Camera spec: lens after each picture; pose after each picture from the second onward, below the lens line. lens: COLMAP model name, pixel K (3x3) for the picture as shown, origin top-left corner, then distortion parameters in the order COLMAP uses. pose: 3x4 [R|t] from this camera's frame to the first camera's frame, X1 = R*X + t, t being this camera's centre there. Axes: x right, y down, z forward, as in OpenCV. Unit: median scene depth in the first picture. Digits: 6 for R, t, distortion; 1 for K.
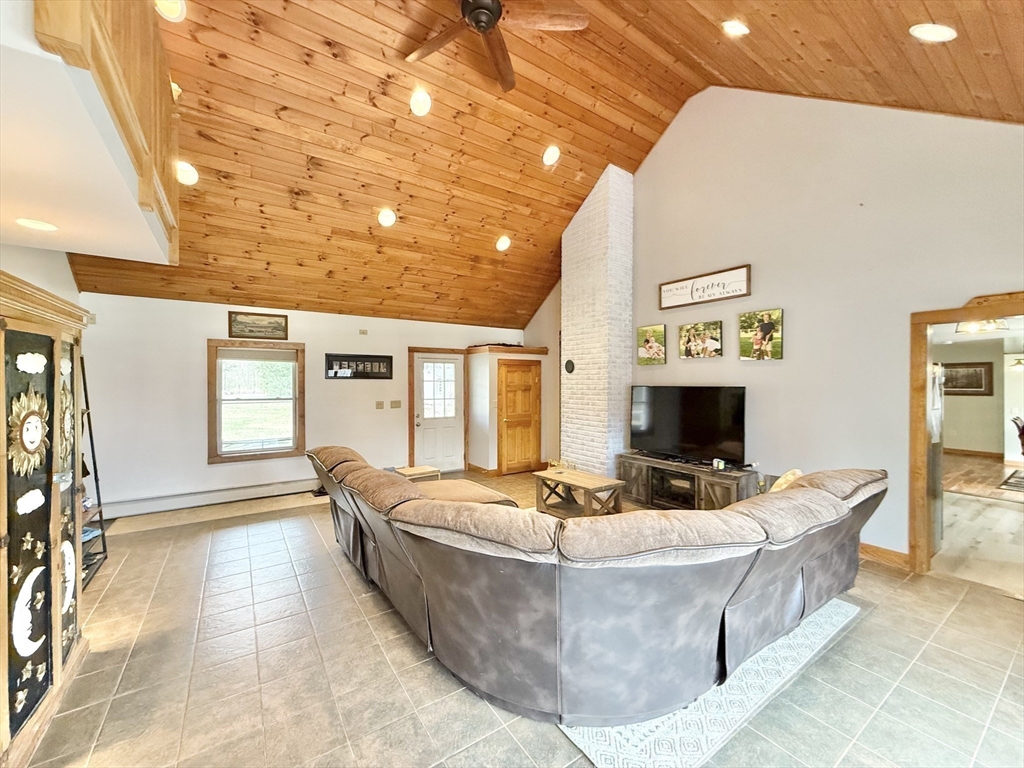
lens RADIAL K [[411.0, 0, 512.0], [0, 411.0, 384.0], [0, 0, 1]] dist [-0.000037, 0.000029]
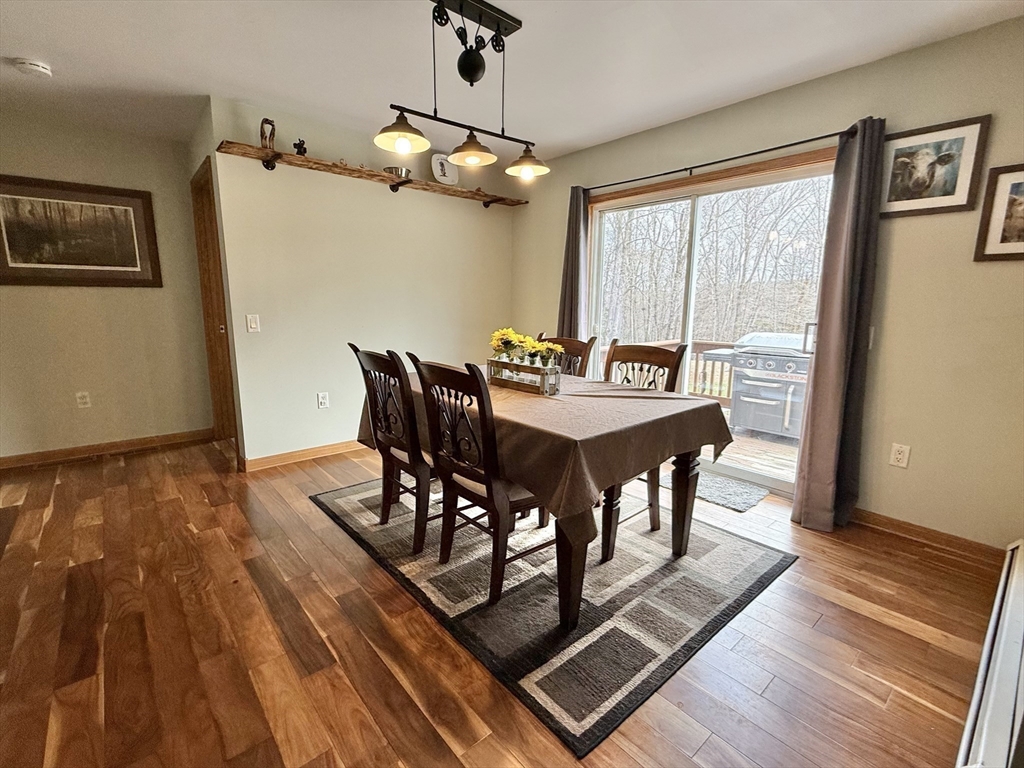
lens RADIAL K [[467.8, 0, 509.5], [0, 467.8, 383.5], [0, 0, 1]] dist [-0.001779, 0.000552]
pose [[-0.109444, -0.174350, 0.978583, 0.694564], [-0.001679, 0.984528, 0.175222, 0.040507], [-0.993992, 0.017534, -0.108043, 0.726860]]
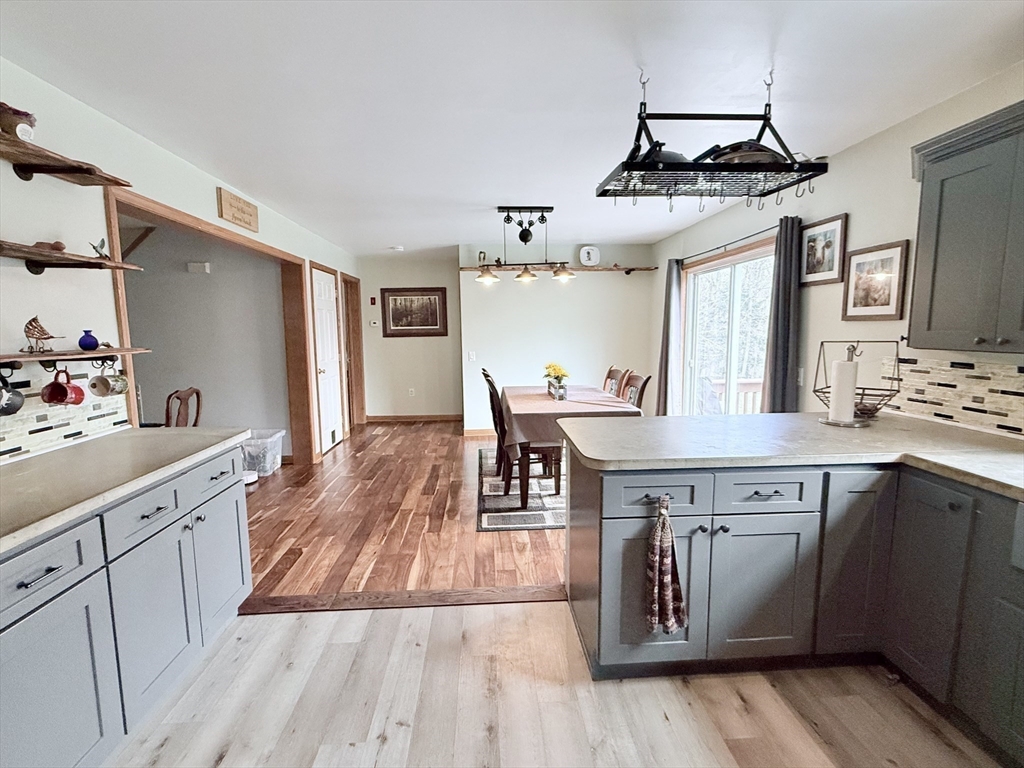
lens RADIAL K [[467.8, 0, 509.5], [0, 467.8, 383.5], [0, 0, 1]] dist [-0.001779, 0.000552]
pose [[0.516782, -0.106670, 0.849445, 0.524188], [0.019950, 0.993438, 0.112615, 0.021931], [-0.855884, -0.041251, 0.515520, 0.483494]]
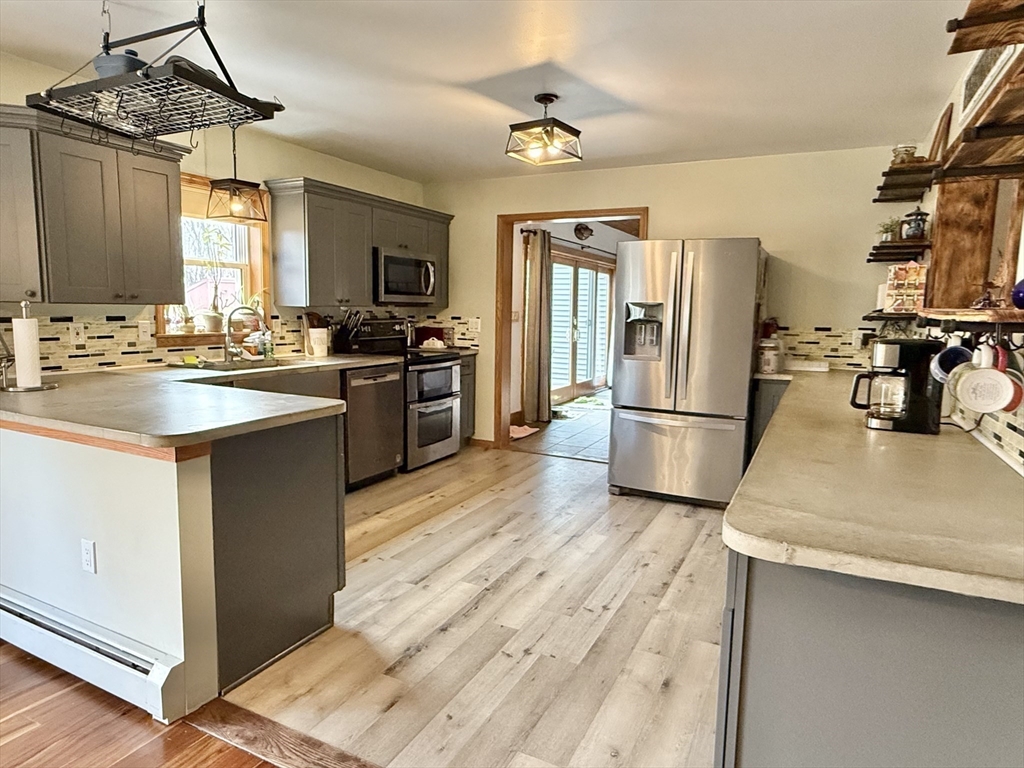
lens RADIAL K [[627.5, 0, 508.7], [0, 627.5, 383.7], [0, 0, 1]] dist [0.000449, 0.000425]
pose [[-0.874407, 0.042885, -0.483294, 0.777267], [-0.023631, 0.991140, 0.130703, 0.027808], [0.484617, 0.125708, -0.865646, 0.838107]]
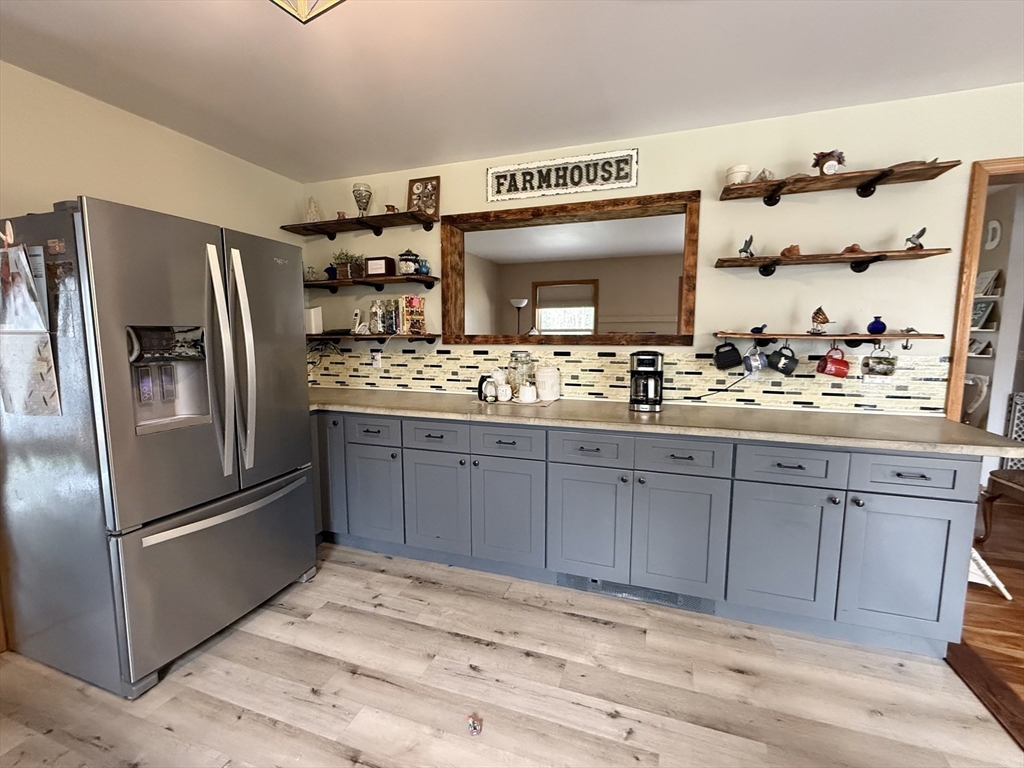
lens RADIAL K [[438.8, 0, 511.1], [0, 438.8, 383.2], [0, 0, 1]] dist [-0.000562, 0.000194]
pose [[0.593448, 0.090104, -0.799813, 0.689185], [-0.006499, 0.994218, 0.107182, 0.029572], [0.804846, -0.058409, 0.590602, 0.468523]]
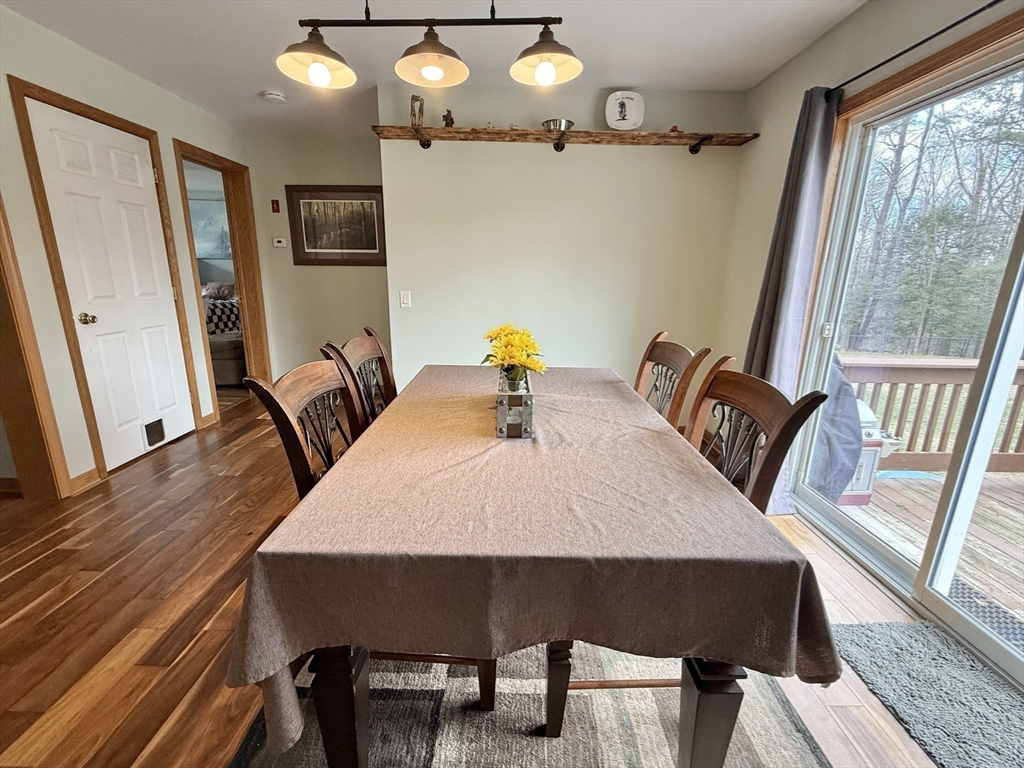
lens RADIAL K [[438.8, 0, 511.1], [0, 438.8, 383.2], [0, 0, 1]] dist [-0.000562, 0.000194]
pose [[0.567846, -0.192266, 0.800365, 0.822389], [-0.010005, 0.970654, 0.240271, 0.037348], [-0.823074, -0.144444, 0.549259, 0.598197]]
